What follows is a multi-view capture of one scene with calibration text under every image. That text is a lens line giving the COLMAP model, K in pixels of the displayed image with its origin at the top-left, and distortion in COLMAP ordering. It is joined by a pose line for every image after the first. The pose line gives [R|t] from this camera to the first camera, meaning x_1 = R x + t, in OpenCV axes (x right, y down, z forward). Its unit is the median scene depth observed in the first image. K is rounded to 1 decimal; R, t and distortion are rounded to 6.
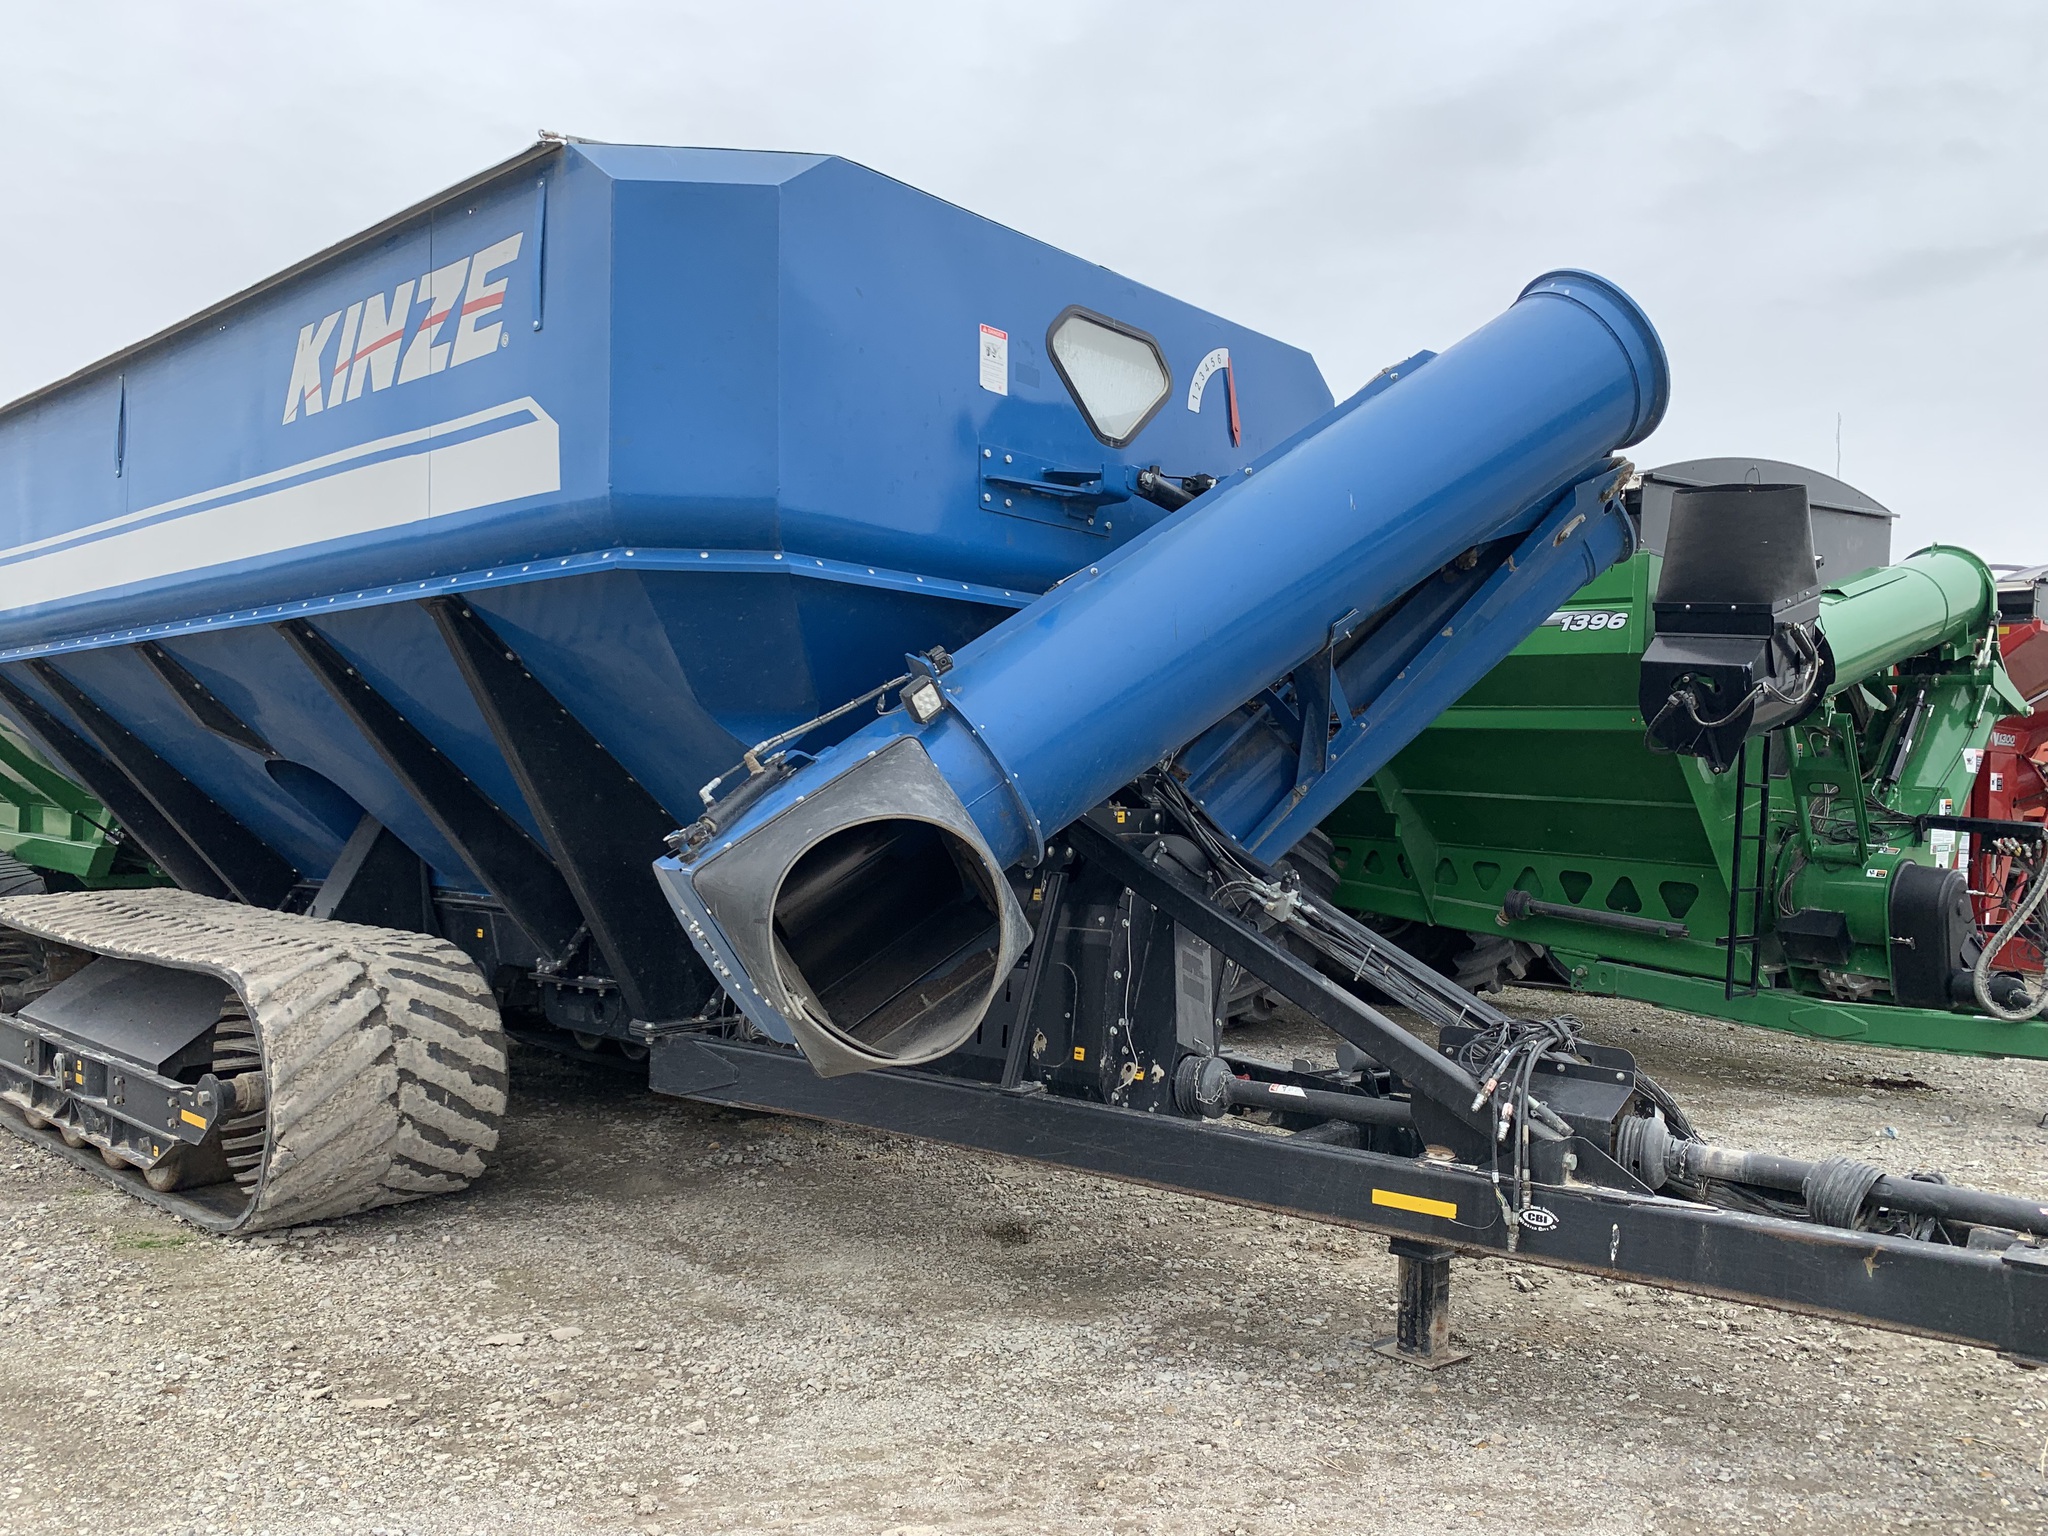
lens RADIAL K [[1567.8, 0, 1022.8], [0, 1567.8, 795.1], [0, 0, 1]] dist [0.000770, -0.001941]
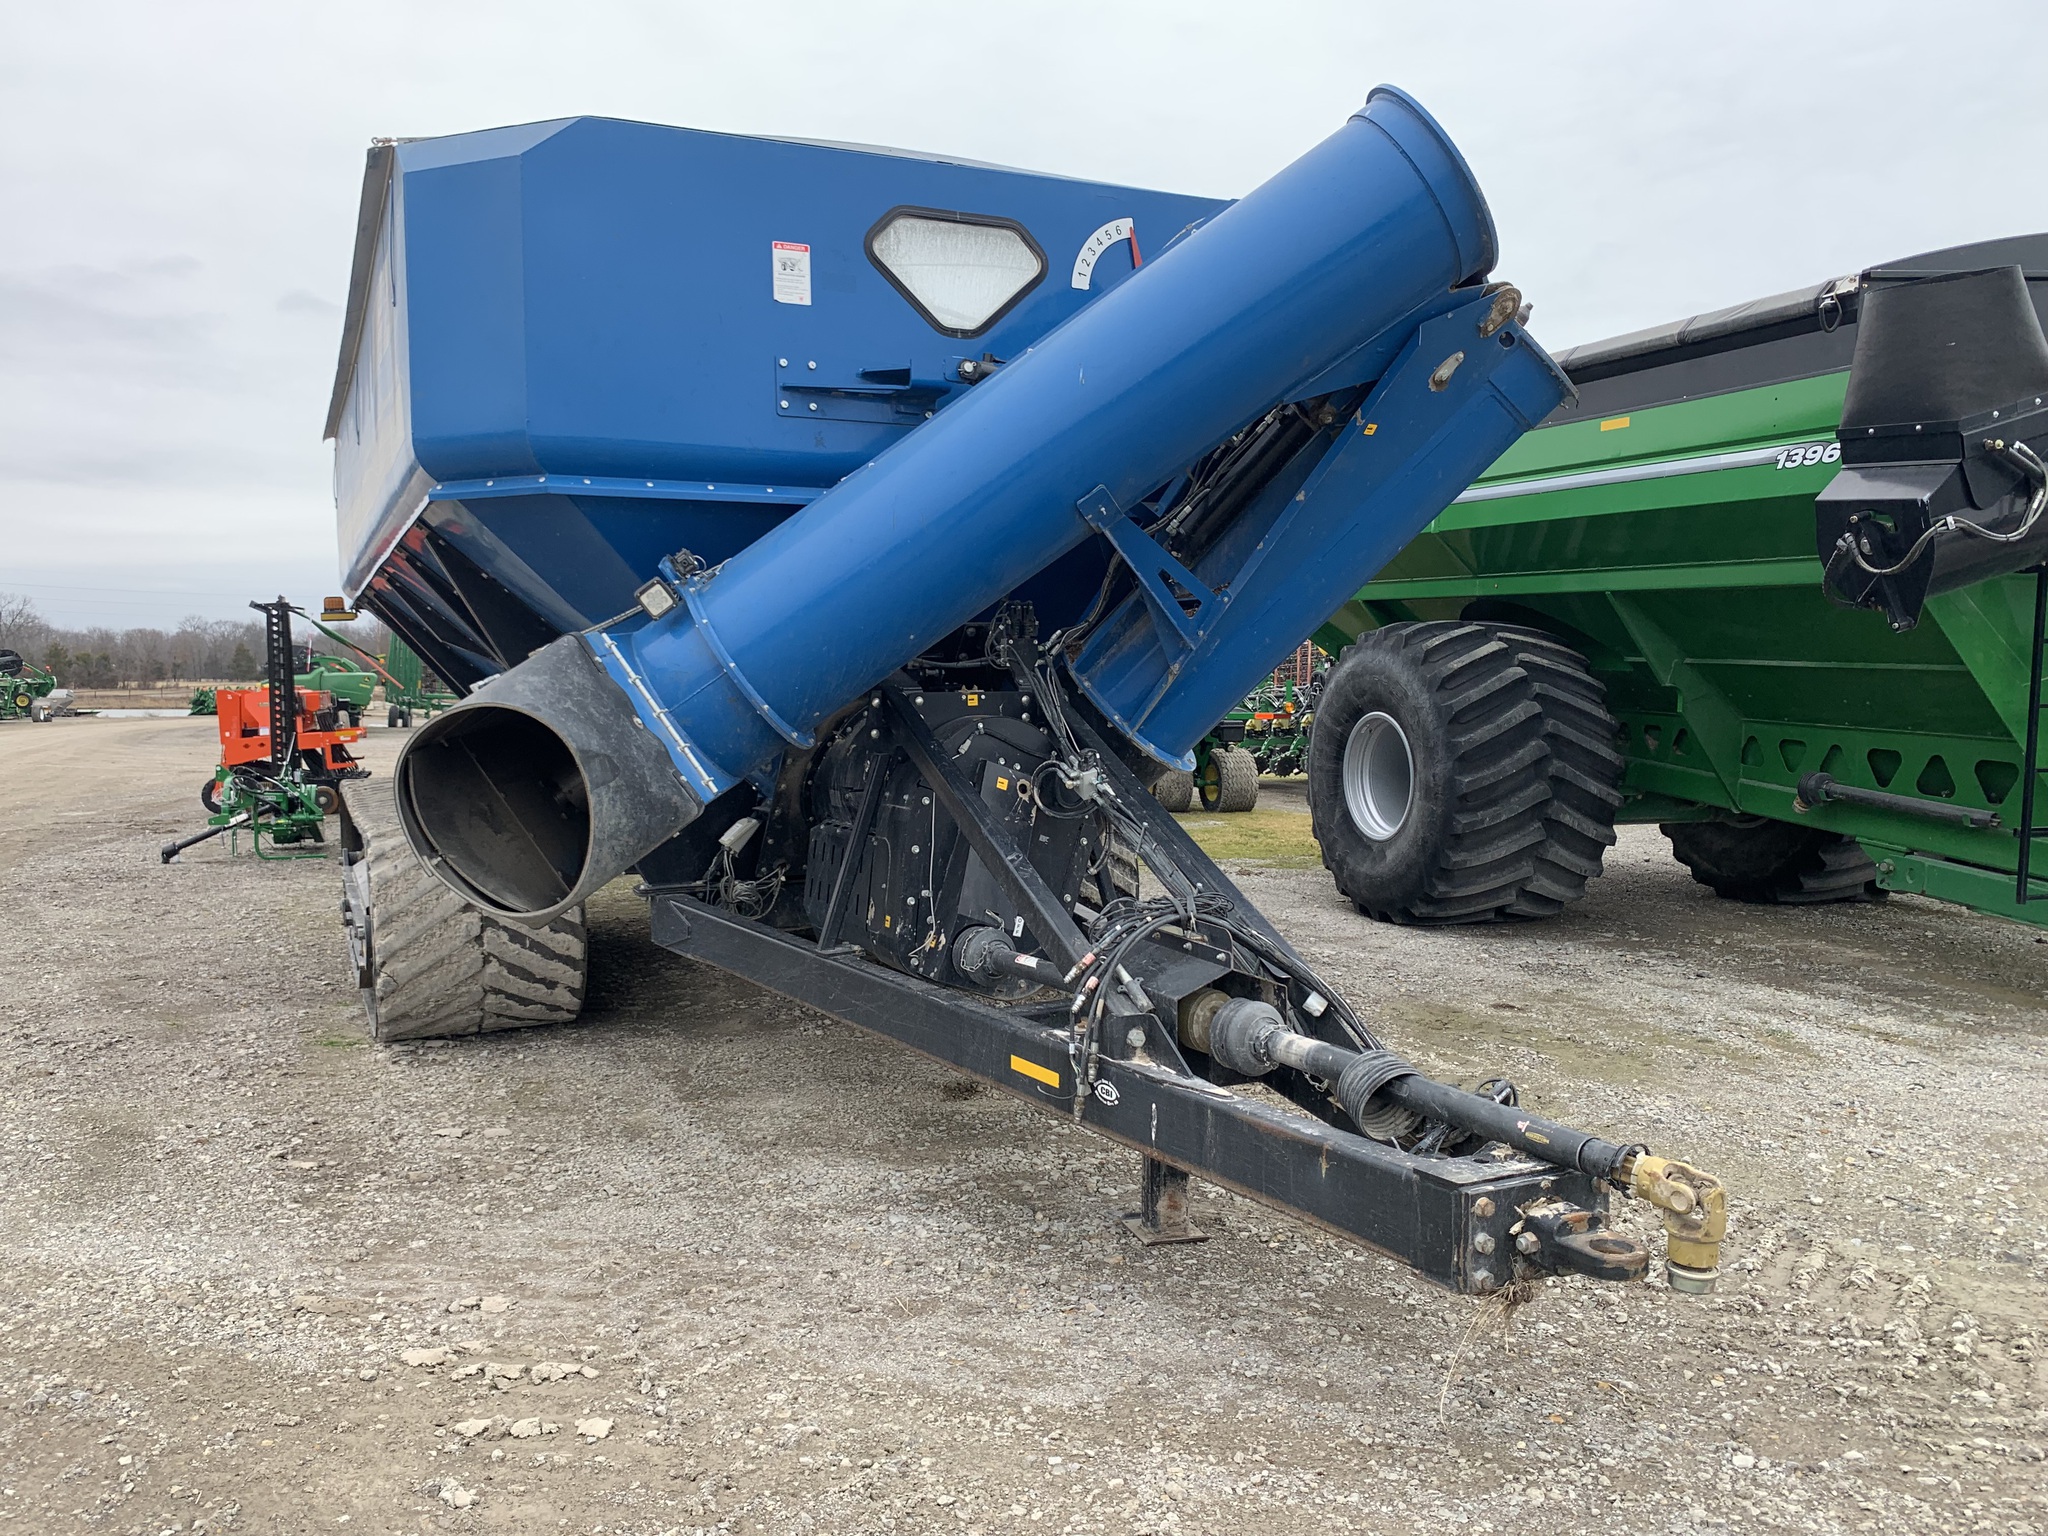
lens RADIAL K [[1560.7, 0, 1013.1], [0, 1560.7, 779.7], [0, 0, 1]] dist [0.006249, -0.006846]
pose [[0.913773, -0.000407, -0.406225, 0.503137], [0.025519, 0.998082, 0.056403, 0.009771], [0.405423, -0.061906, 0.912031, 0.062832]]
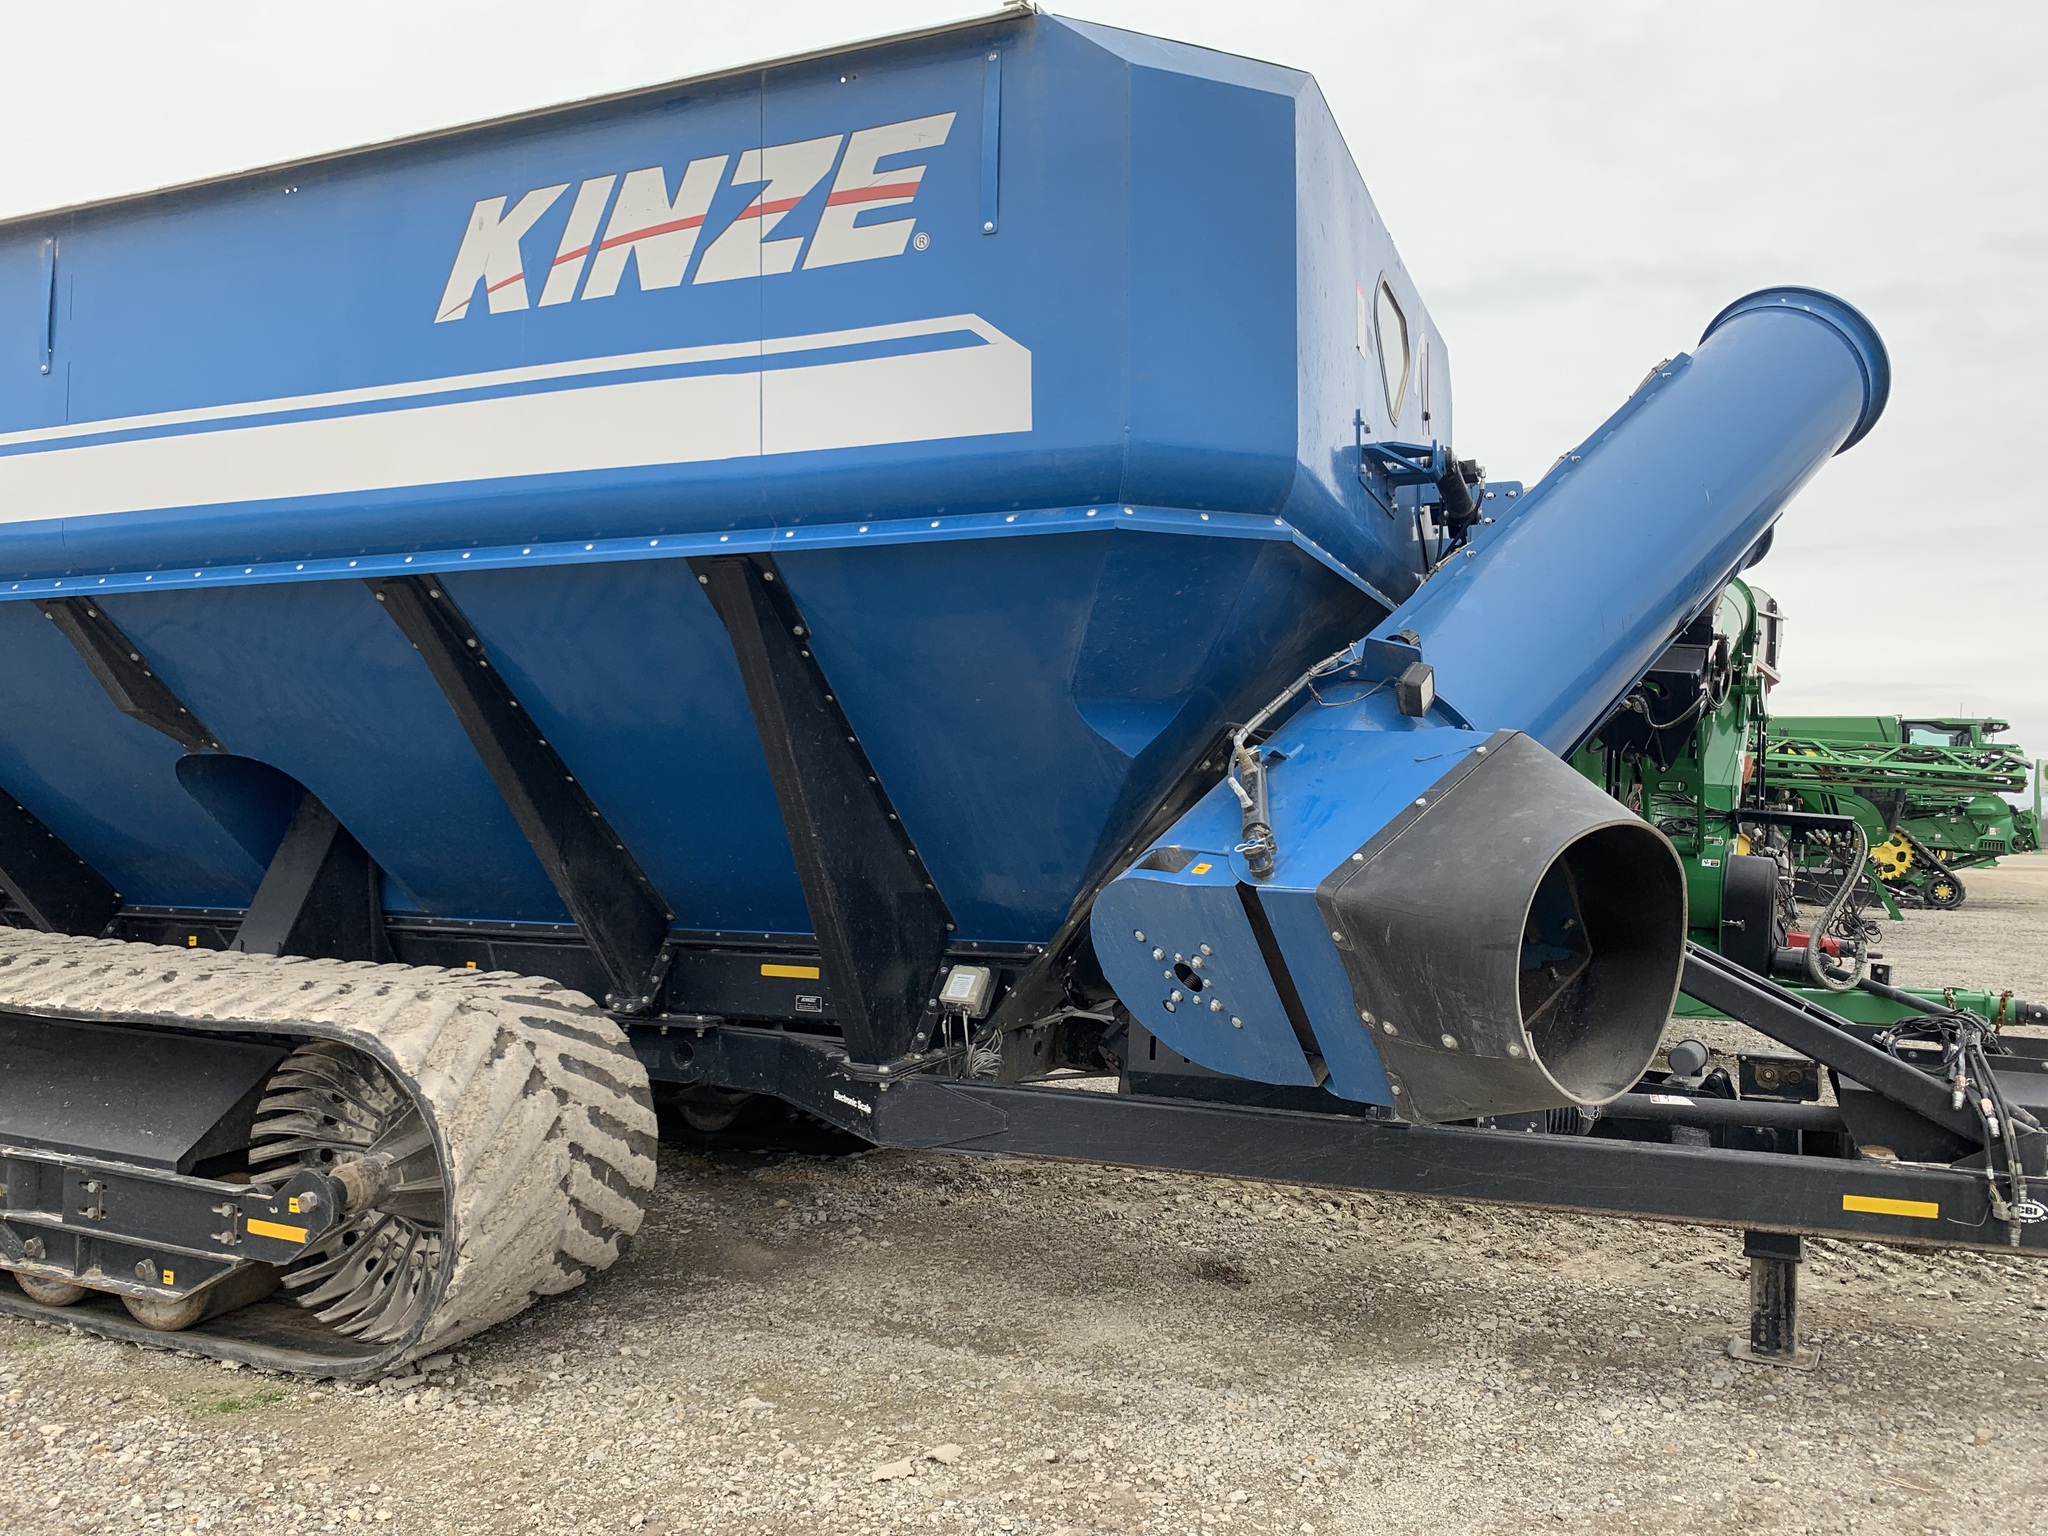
lens RADIAL K [[1571.1, 0, 1015.9], [0, 1571.1, 773.6], [0, 0, 1]] dist [0.008852, -0.017189]
pose [[0.947523, 0.000678, 0.319688, -0.460528], [0.003131, 0.999930, -0.011400, -0.003147], [-0.319674, 0.011803, 0.947454, 0.178716]]
